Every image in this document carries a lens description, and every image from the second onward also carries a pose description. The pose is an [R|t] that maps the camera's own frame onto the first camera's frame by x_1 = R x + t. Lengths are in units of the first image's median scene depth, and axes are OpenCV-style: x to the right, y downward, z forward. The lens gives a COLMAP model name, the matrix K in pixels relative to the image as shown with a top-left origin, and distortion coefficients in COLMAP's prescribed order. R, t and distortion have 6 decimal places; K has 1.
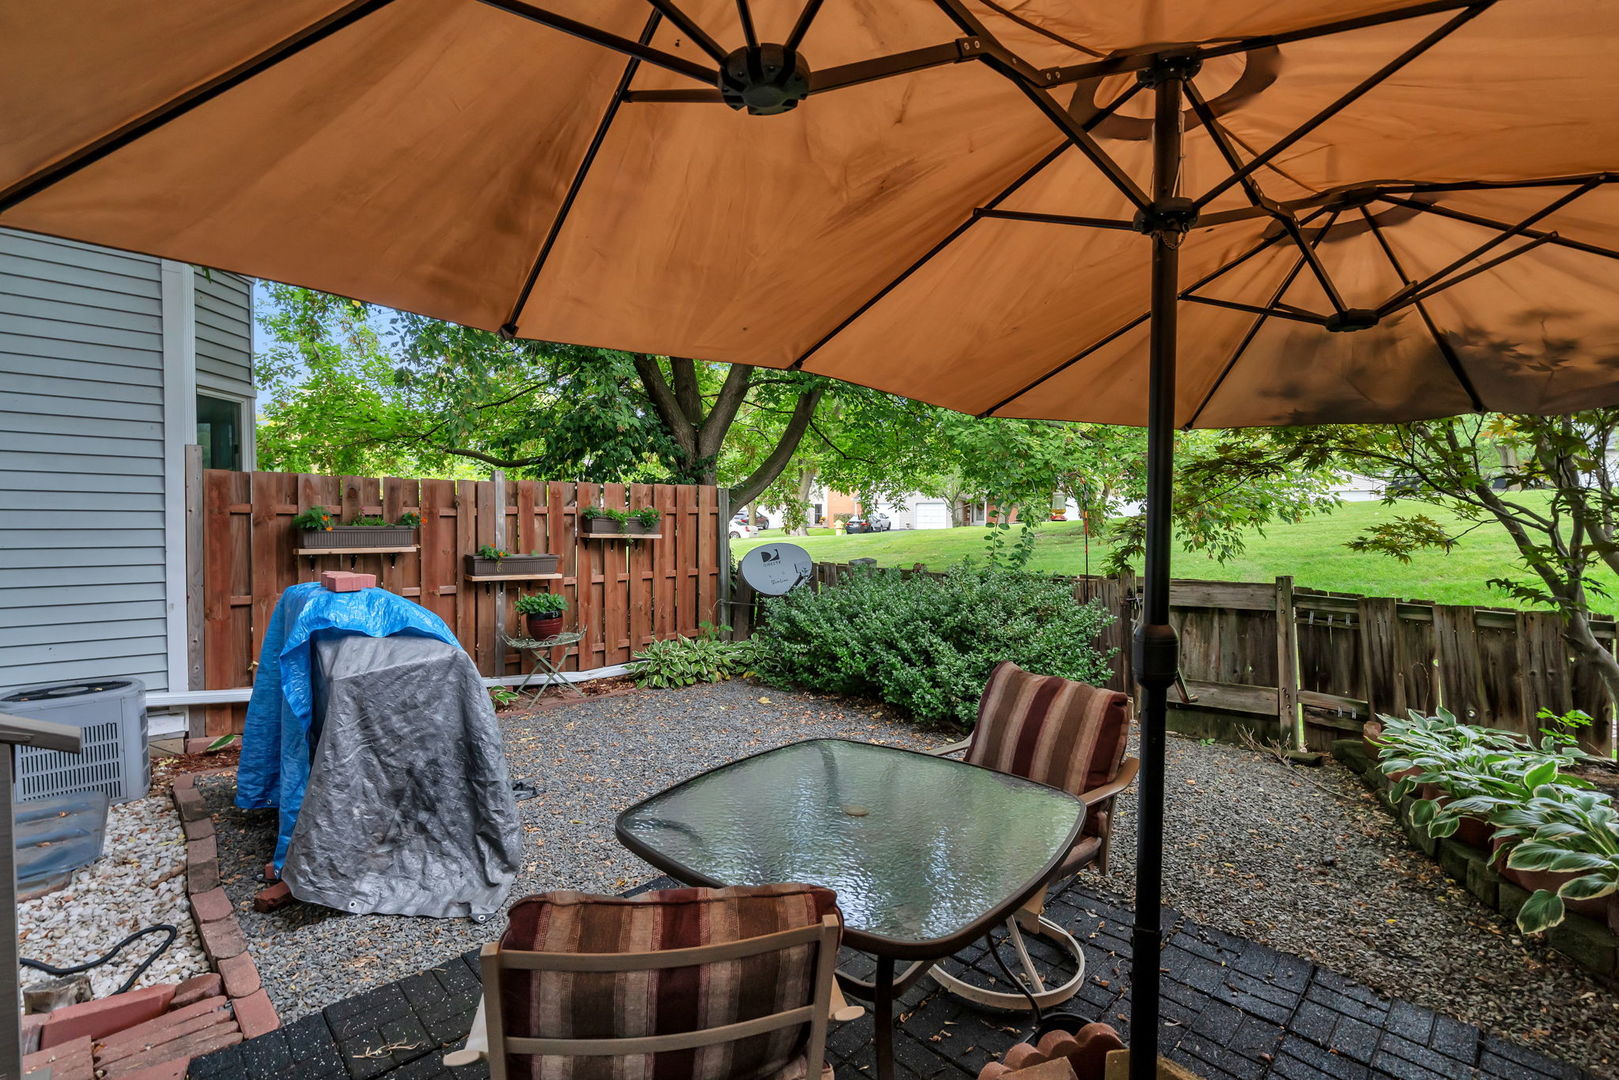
lens RADIAL K [[740.7, 0, 808.1], [0, 740.7, 570.0], [0, 0, 1]] dist [0.000156, 0.000245]
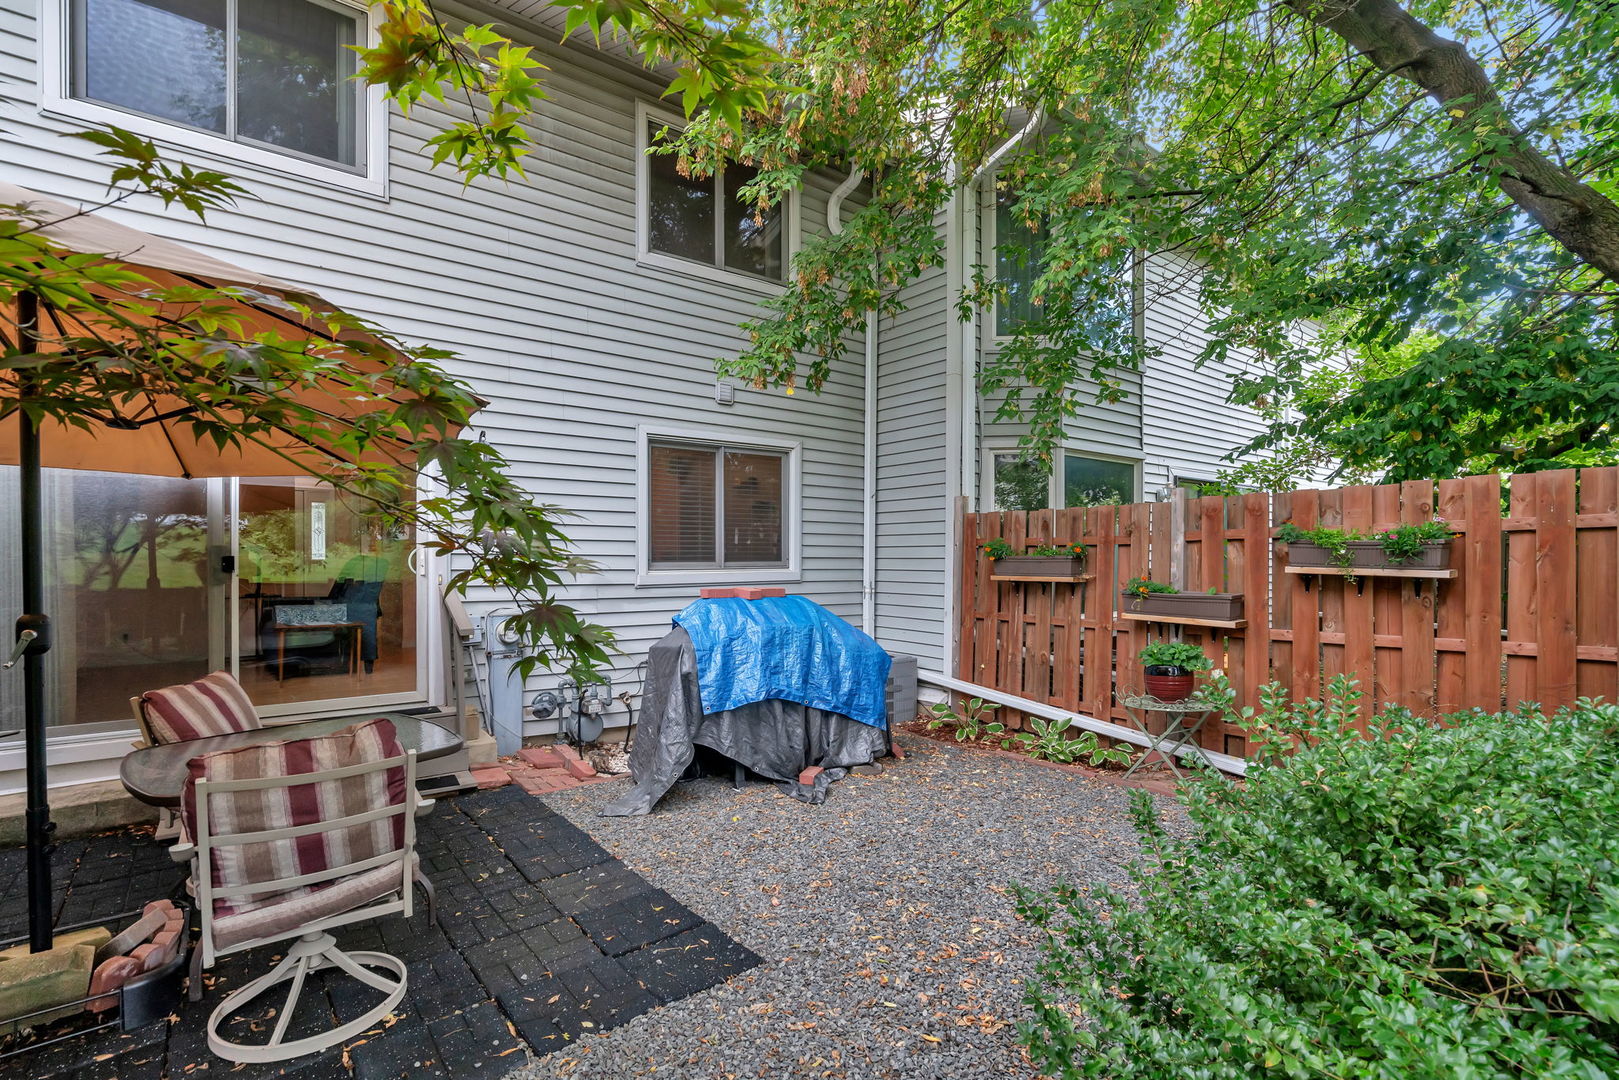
lens RADIAL K [[742.7, 0, 798.5], [0, 742.7, 535.0], [0, 0, 1]] dist [-0.003679, 0.000501]
pose [[-0.131317, -0.030018, -0.990886, 0.446610], [-0.056454, 0.998146, -0.022756, -0.039818], [0.989732, 0.052951, -0.132768, 0.693086]]
